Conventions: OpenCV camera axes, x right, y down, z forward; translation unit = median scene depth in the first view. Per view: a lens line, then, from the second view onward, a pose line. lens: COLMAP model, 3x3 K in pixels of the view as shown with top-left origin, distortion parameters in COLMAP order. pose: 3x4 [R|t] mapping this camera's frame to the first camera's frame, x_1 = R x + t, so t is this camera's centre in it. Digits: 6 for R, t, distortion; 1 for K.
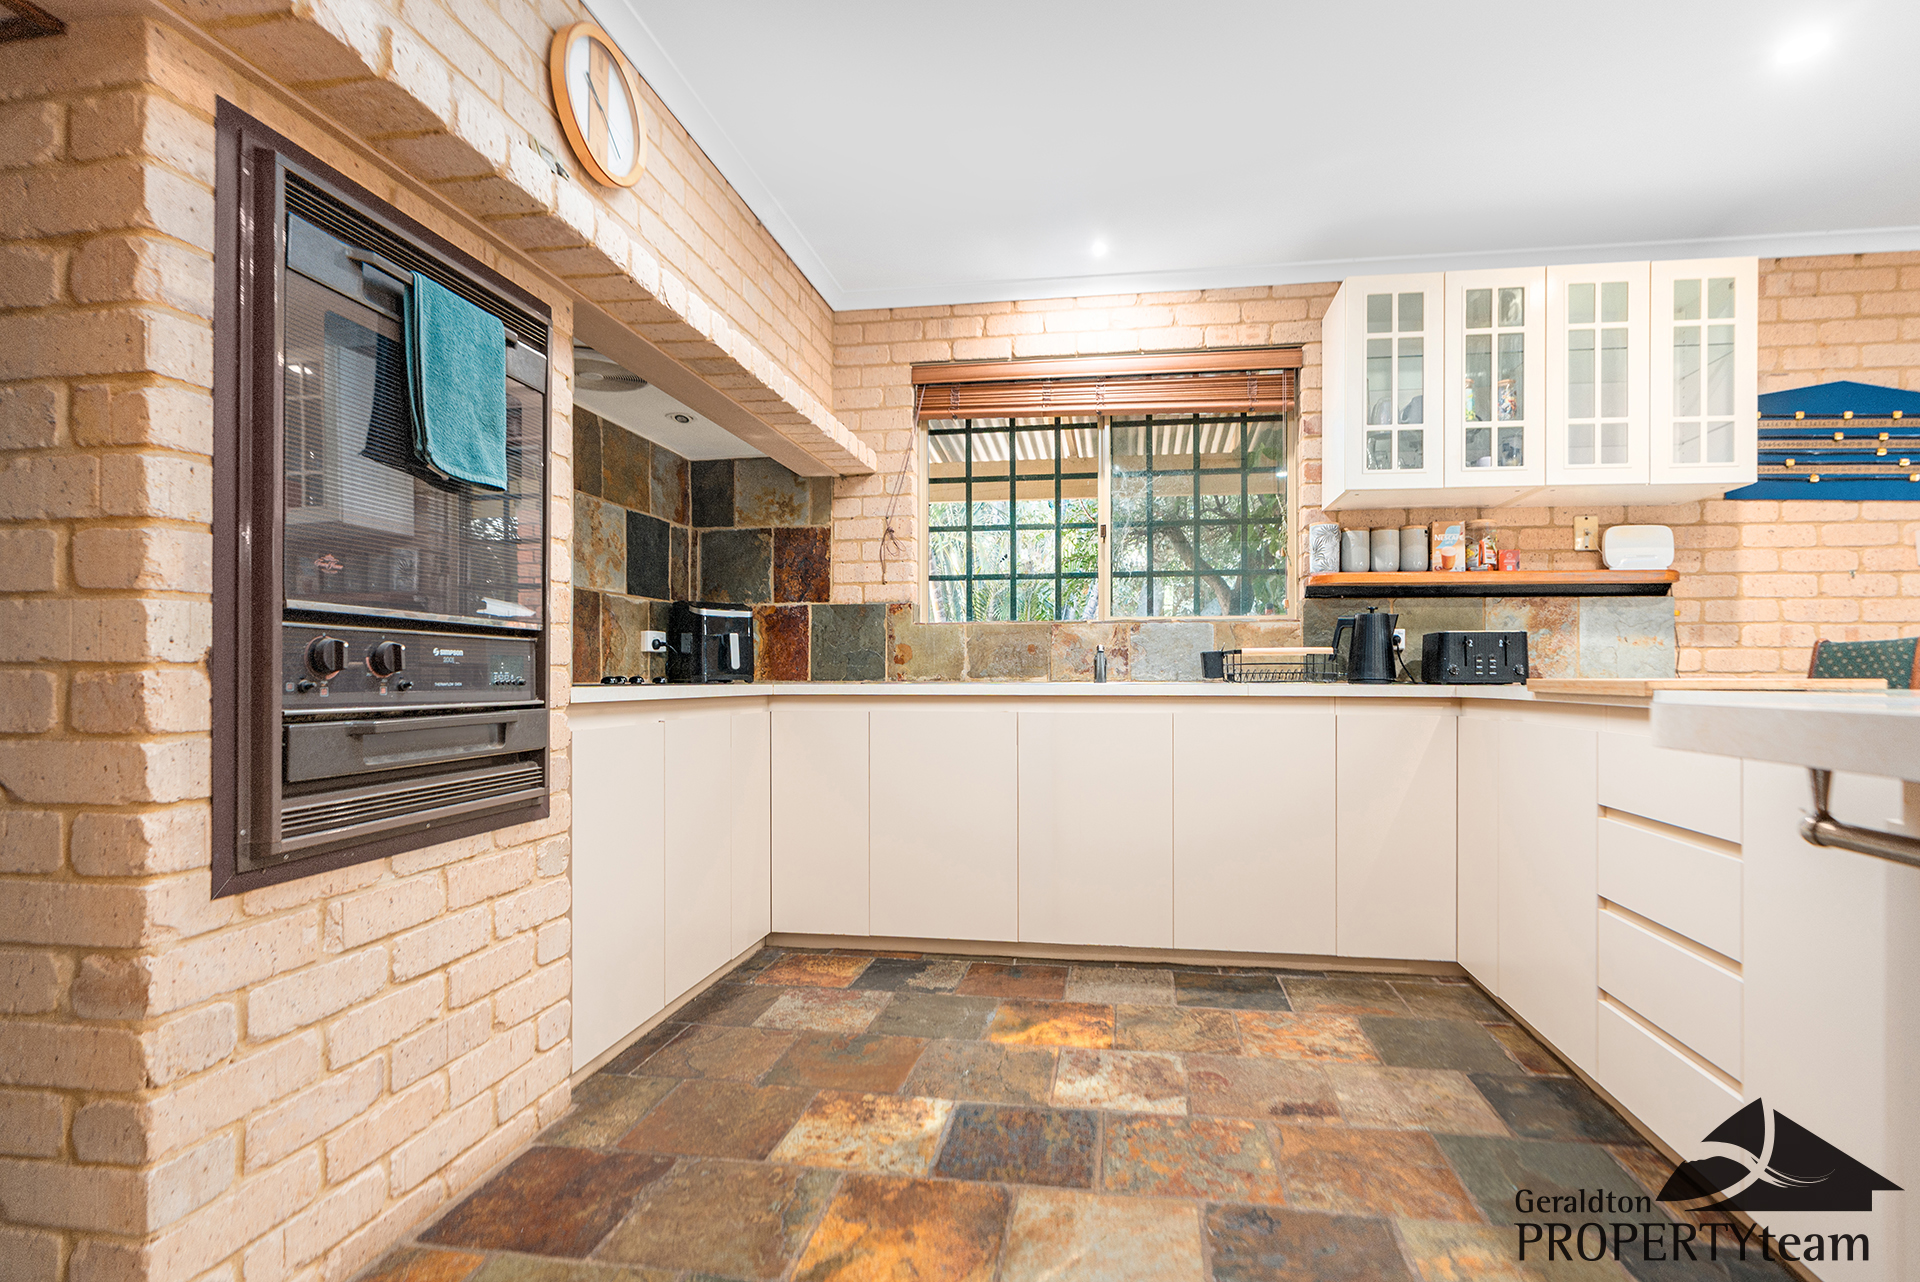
lens RADIAL K [[899.9, 0, 968.8], [0, 899.9, 685.9], [0, 0, 1]] dist [-0.014754, 0.000274]
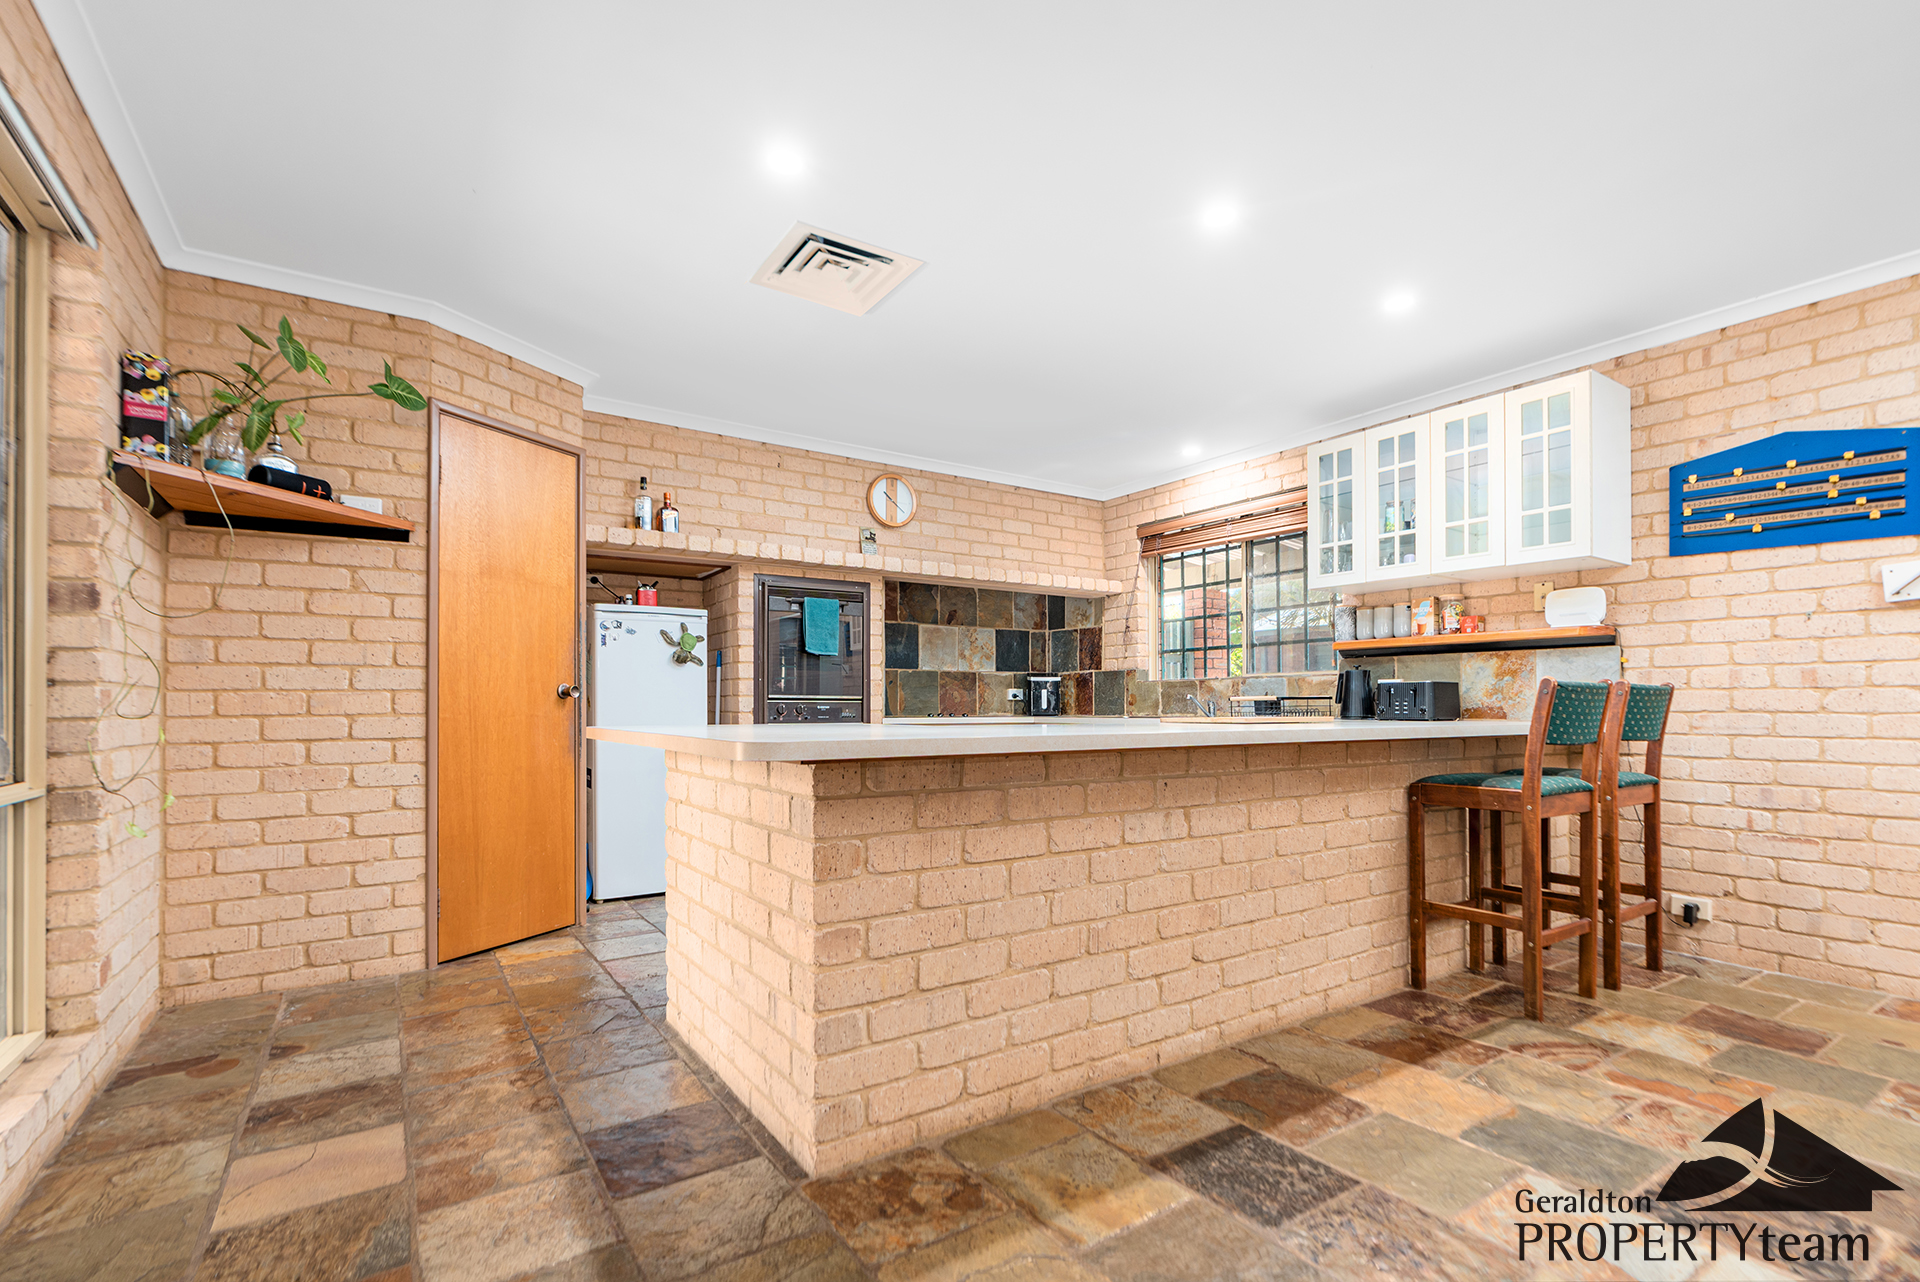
lens RADIAL K [[881.1, 0, 969.8], [0, 881.1, 697.1], [0, 0, 1]] dist [-0.001714, 0.000402]
pose [[0.681872, -0.010850, -0.731391, 1.056302], [-0.006828, 0.999752, -0.021198, -0.003993], [0.731439, 0.019448, 0.681629, -0.389655]]
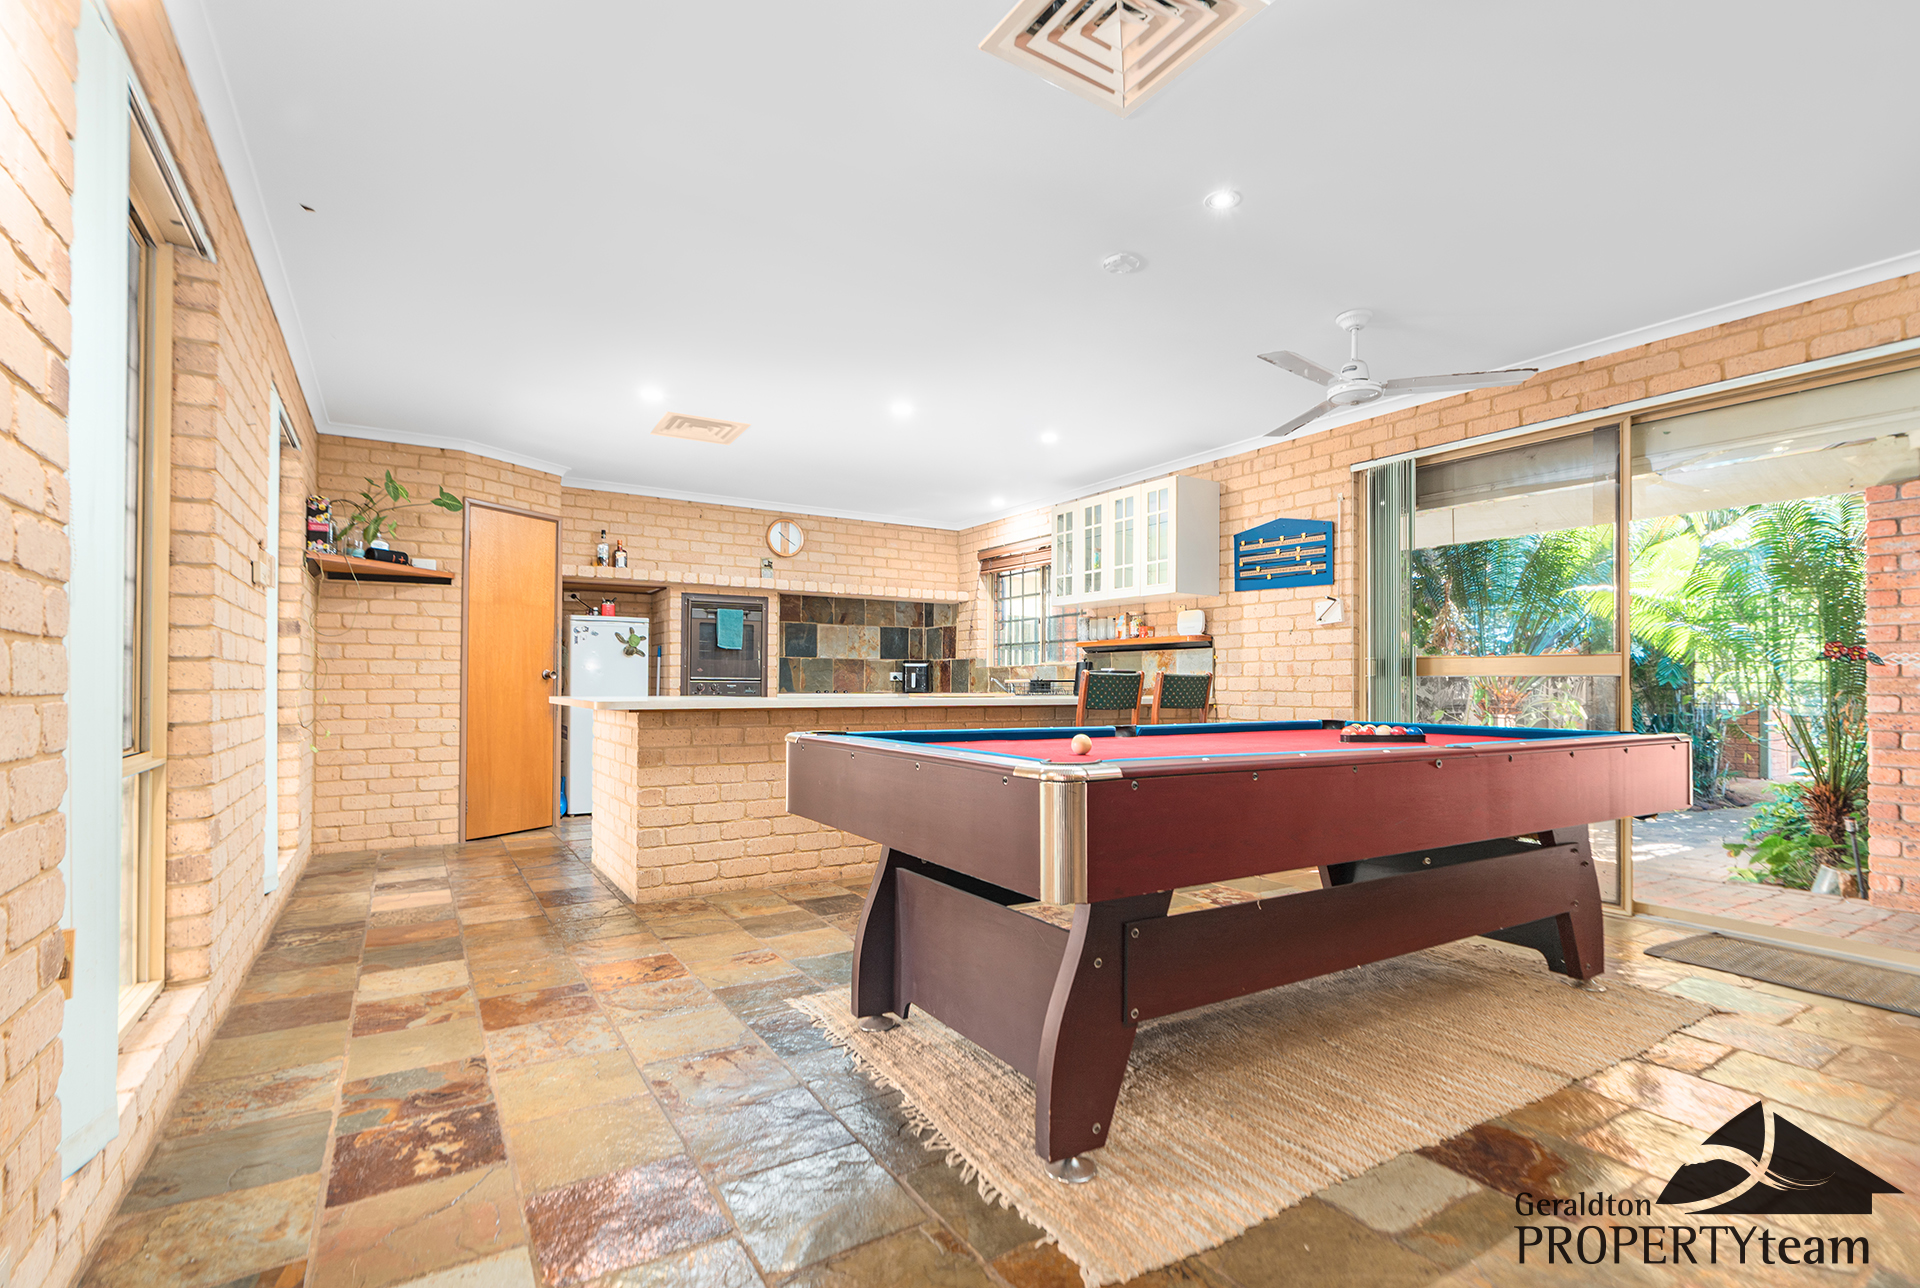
lens RADIAL K [[894.6, 0, 951.5], [0, 894.6, 667.1], [0, 0, 1]] dist [-0.000506, 0.000067]
pose [[0.647787, -0.015911, -0.761655, 1.822616], [-0.011886, 0.999449, -0.030987, -0.000750], [0.761728, 0.029127, 0.647241, -0.553823]]
